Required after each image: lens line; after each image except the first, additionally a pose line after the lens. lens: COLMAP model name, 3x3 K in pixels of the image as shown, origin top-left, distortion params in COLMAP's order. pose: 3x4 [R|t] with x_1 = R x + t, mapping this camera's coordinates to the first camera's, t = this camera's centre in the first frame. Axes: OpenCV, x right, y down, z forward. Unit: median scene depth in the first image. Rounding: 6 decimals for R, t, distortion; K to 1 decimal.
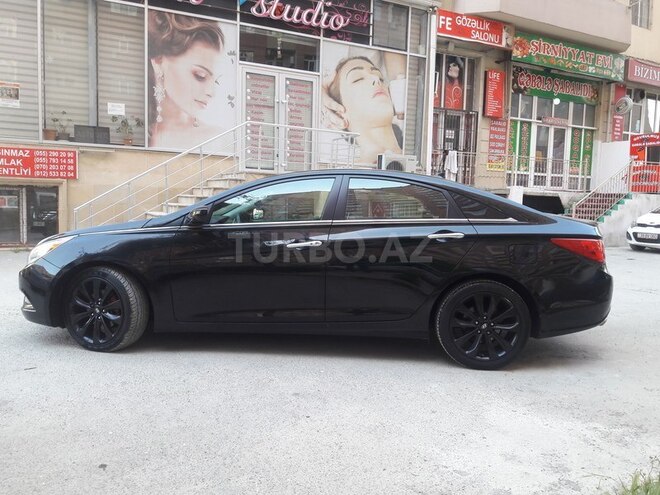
lens RADIAL K [[542.8, 0, 330.1], [0, 542.8, 246.6], [0, 0, 1]] dist [0.043968, -0.003019]
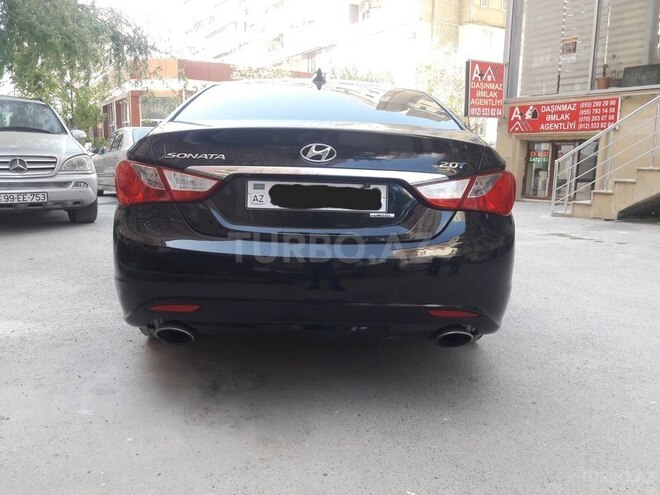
lens RADIAL K [[542.8, 0, 330.0], [0, 542.8, 246.5], [0, 0, 1]] dist [0.043968, -0.003019]
pose [[0.070994, 0.148349, -0.986384, 0.436187], [-0.109548, 0.984057, 0.140114, -0.010097], [0.991443, 0.098109, 0.086113, 0.493276]]
